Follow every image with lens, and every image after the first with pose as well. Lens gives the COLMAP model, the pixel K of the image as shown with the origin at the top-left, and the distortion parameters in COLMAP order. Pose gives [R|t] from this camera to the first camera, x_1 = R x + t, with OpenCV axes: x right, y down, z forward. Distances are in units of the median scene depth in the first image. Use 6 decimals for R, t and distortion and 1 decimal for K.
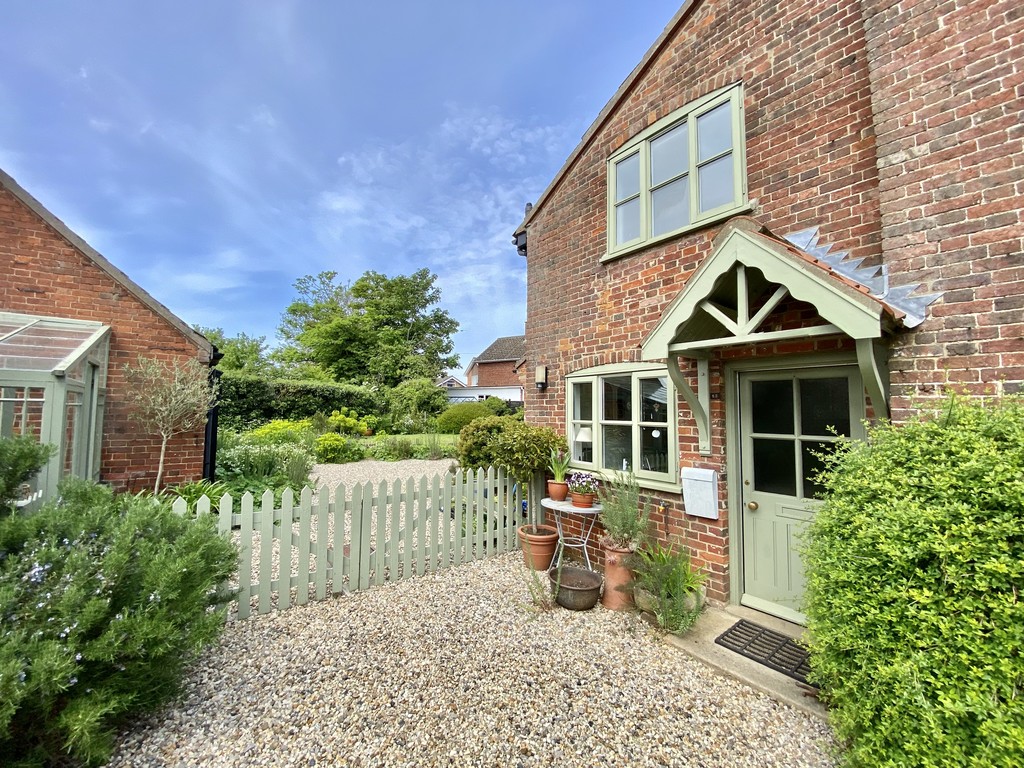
lens RADIAL K [[418.2, 0, 510.5], [0, 418.2, 387.4], [0, 0, 1]] dist [0.014579, -0.018237]
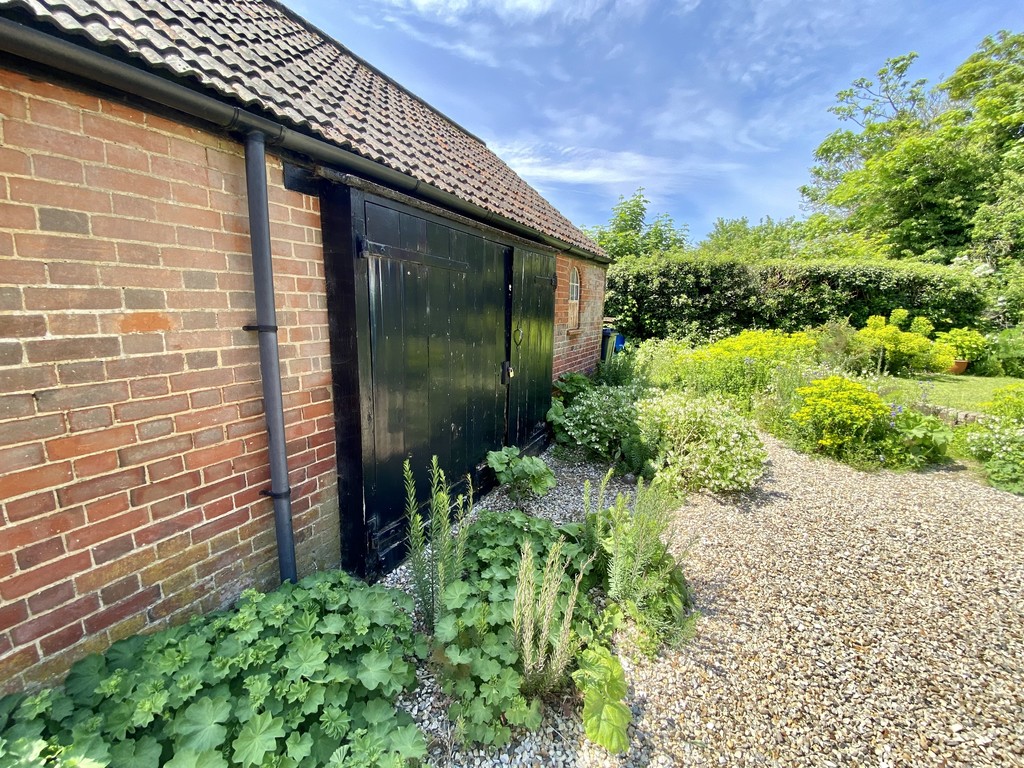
lens RADIAL K [[418.2, 0, 510.5], [0, 418.2, 387.4], [0, 0, 1]] dist [0.014579, -0.018237]
pose [[0.430025, 0.175841, -0.885527, -0.147902], [0.036124, 0.976712, 0.211490, 0.016985], [0.902094, -0.122935, 0.413659, 0.383553]]
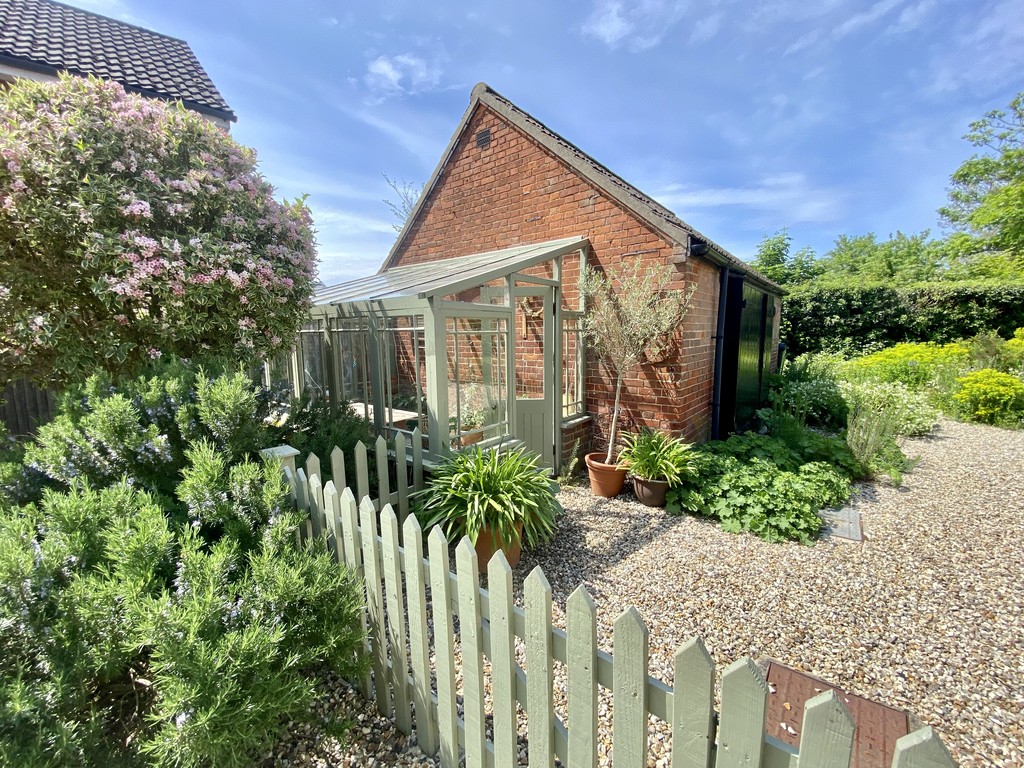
lens RADIAL K [[418.2, 0, 510.5], [0, 418.2, 387.4], [0, 0, 1]] dist [0.014579, -0.018237]
pose [[0.240551, 0.113886, -0.963932, -0.038340], [0.072500, 0.988211, 0.134847, 0.008431], [0.967925, -0.102323, 0.229458, 0.178086]]
